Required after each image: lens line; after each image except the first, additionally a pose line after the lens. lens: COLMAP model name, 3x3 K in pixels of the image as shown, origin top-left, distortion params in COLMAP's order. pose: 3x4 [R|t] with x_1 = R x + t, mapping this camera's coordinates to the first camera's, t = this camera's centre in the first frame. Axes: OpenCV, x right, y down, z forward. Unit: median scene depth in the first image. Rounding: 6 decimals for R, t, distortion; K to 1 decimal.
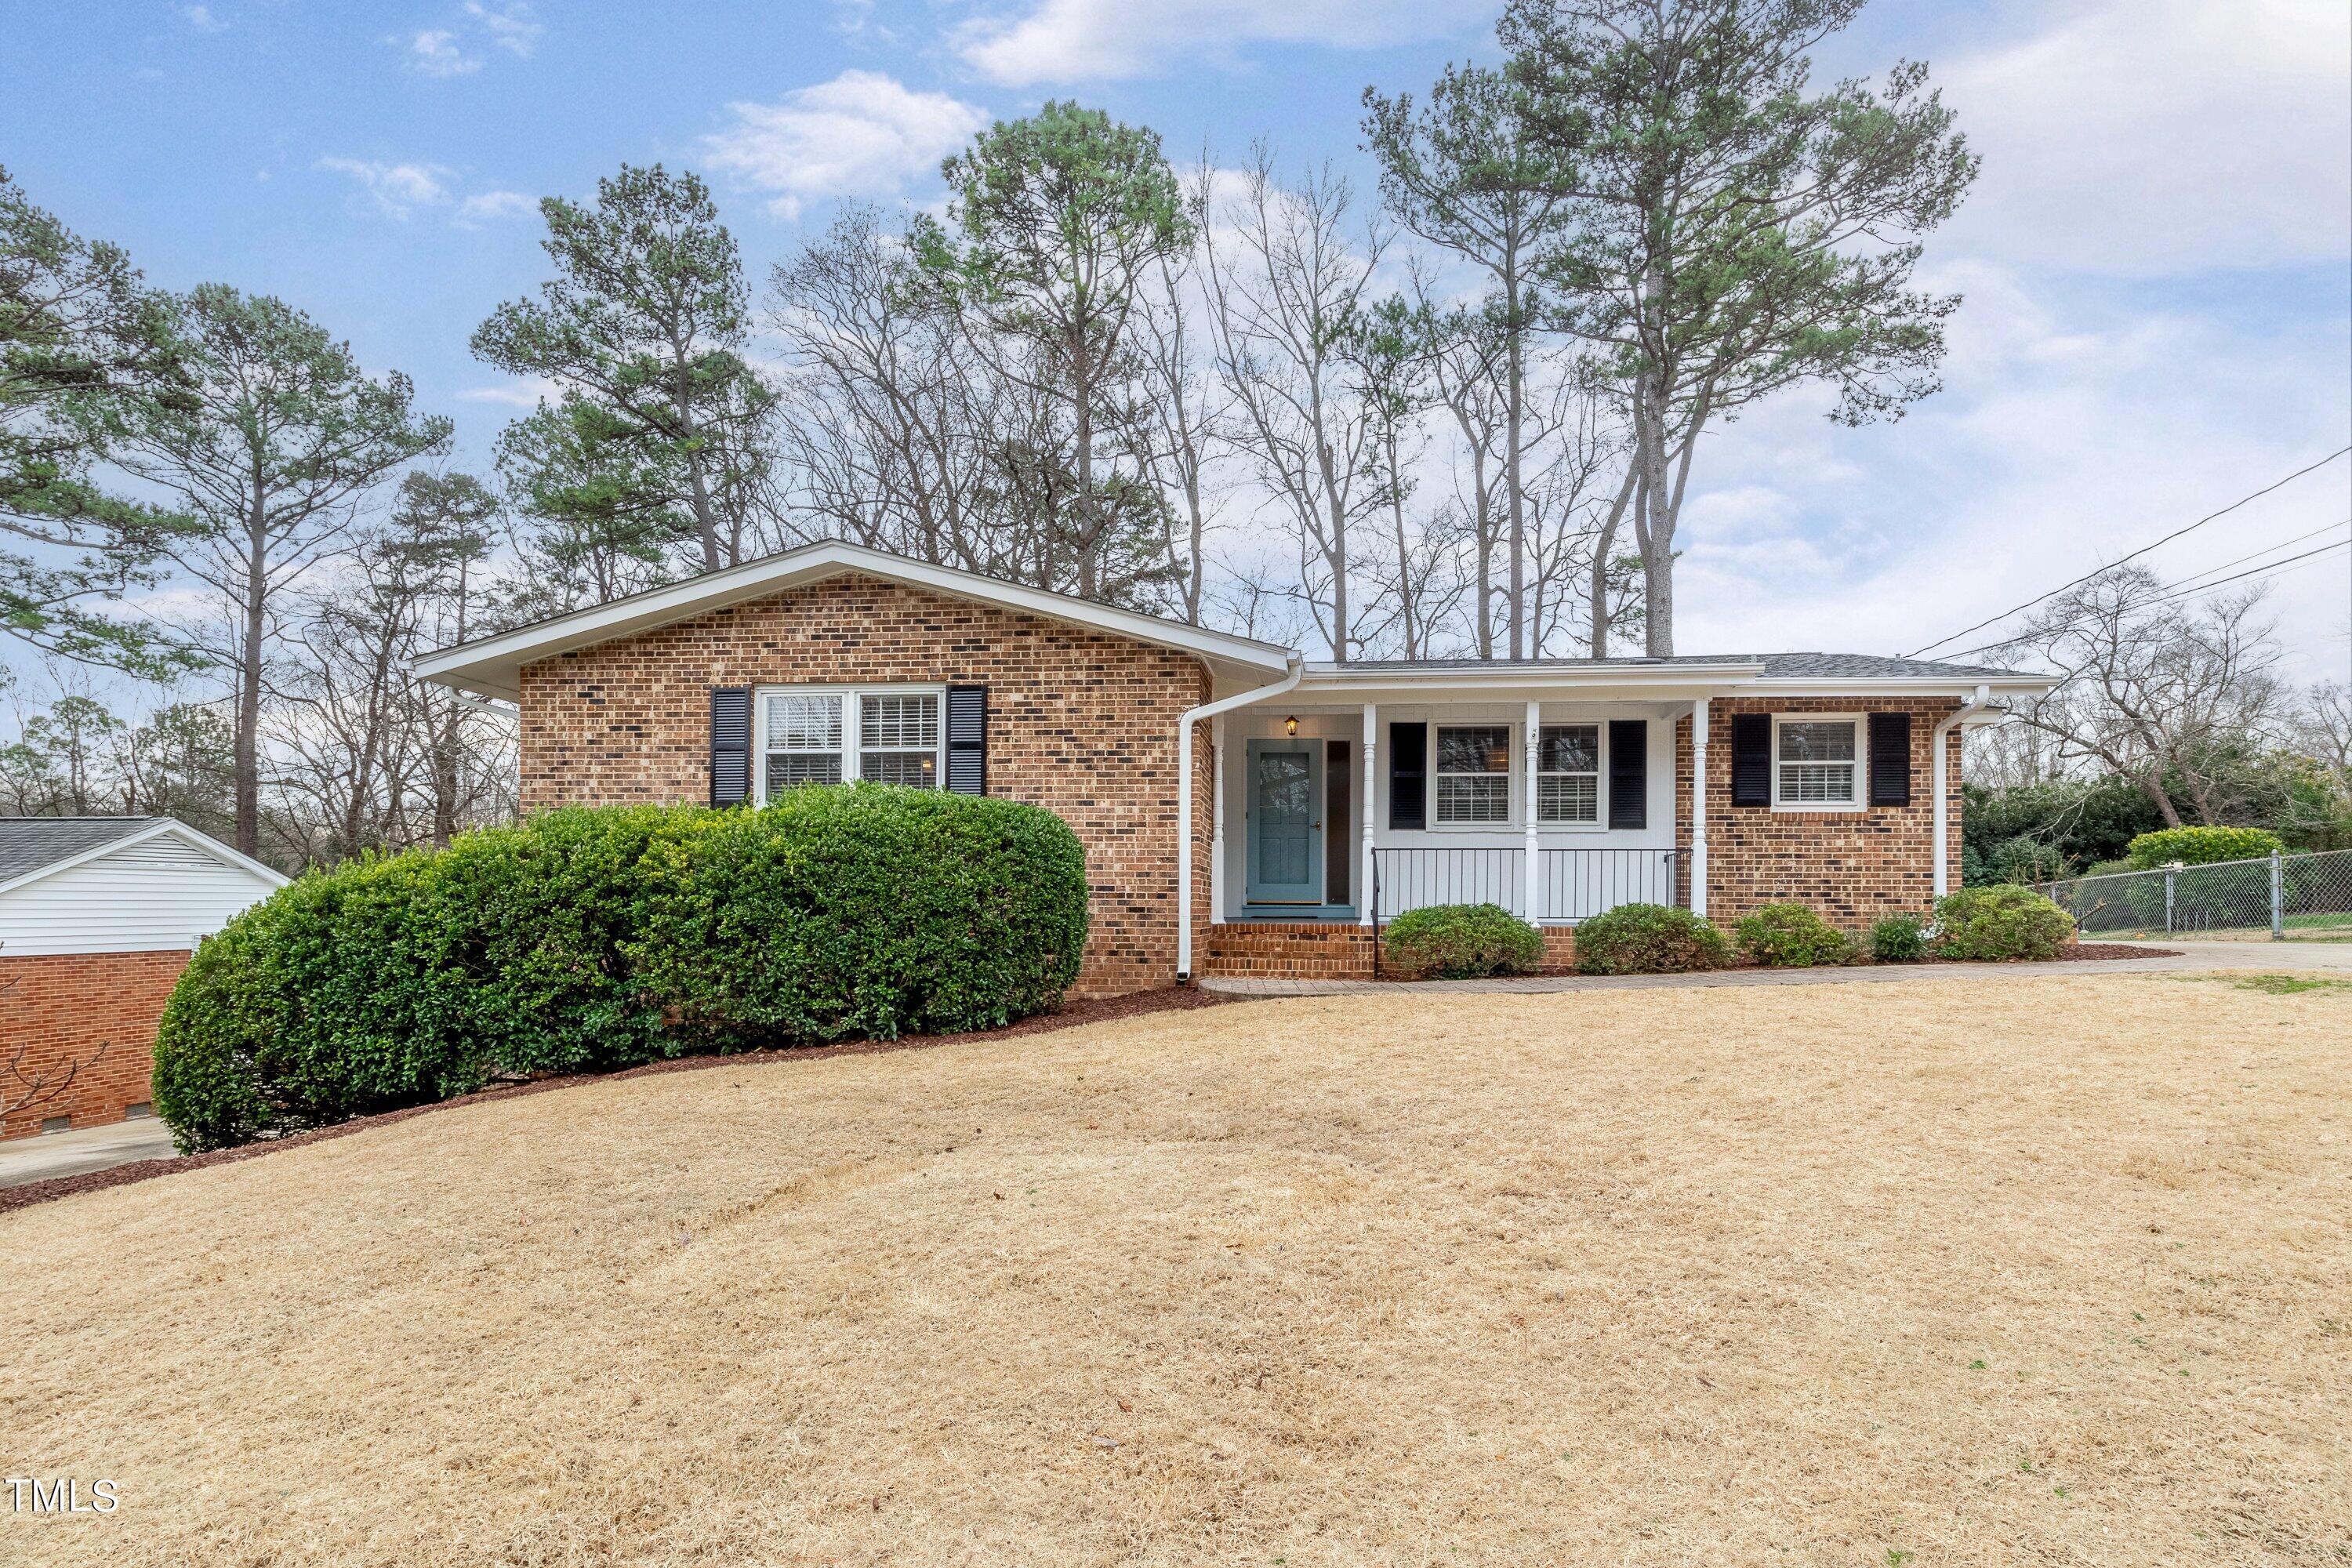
lens RADIAL K [[1222.5, 0, 1184.1], [0, 1222.5, 788.5], [0, 0, 1]] dist [-0.002431, -0.000190]
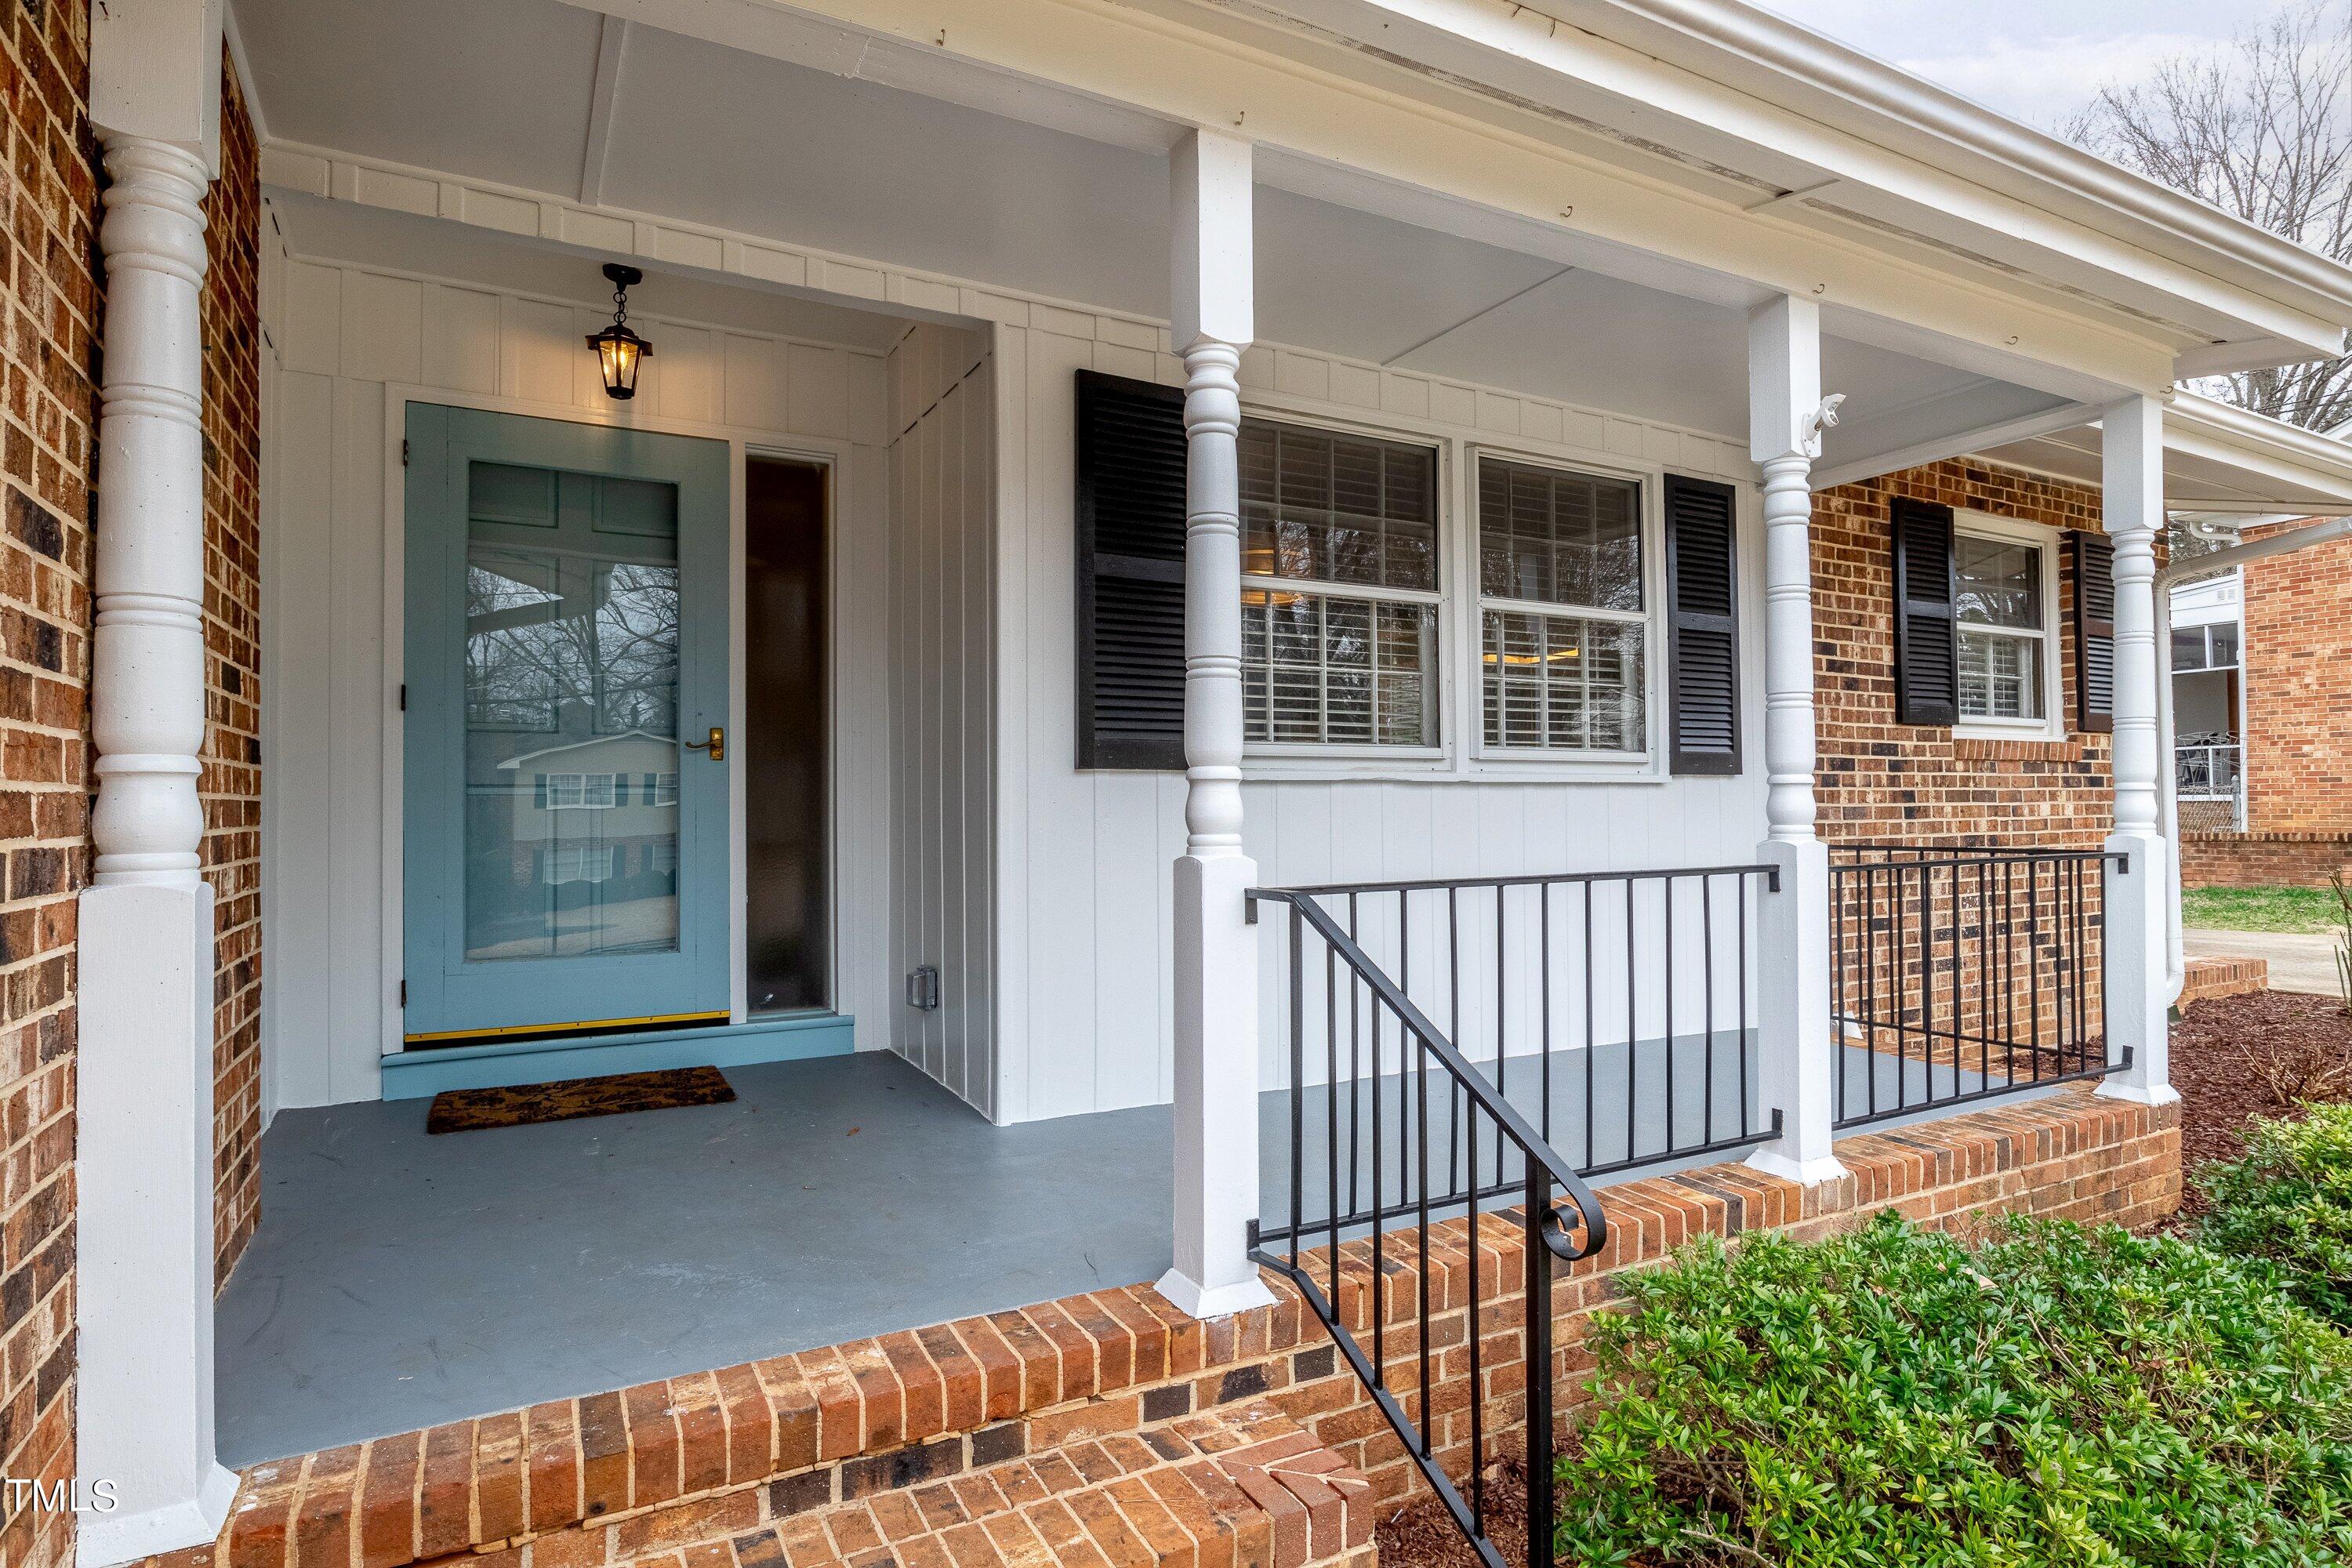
lens RADIAL K [[1222.5, 0, 1184.1], [0, 1222.5, 788.5], [0, 0, 1]] dist [-0.002431, -0.000190]
pose [[0.805740, 0.004857, 0.592250, 0.037316], [-0.022715, 0.999484, 0.022707, 0.031593], [-0.591834, -0.031749, 0.805434, 0.806401]]
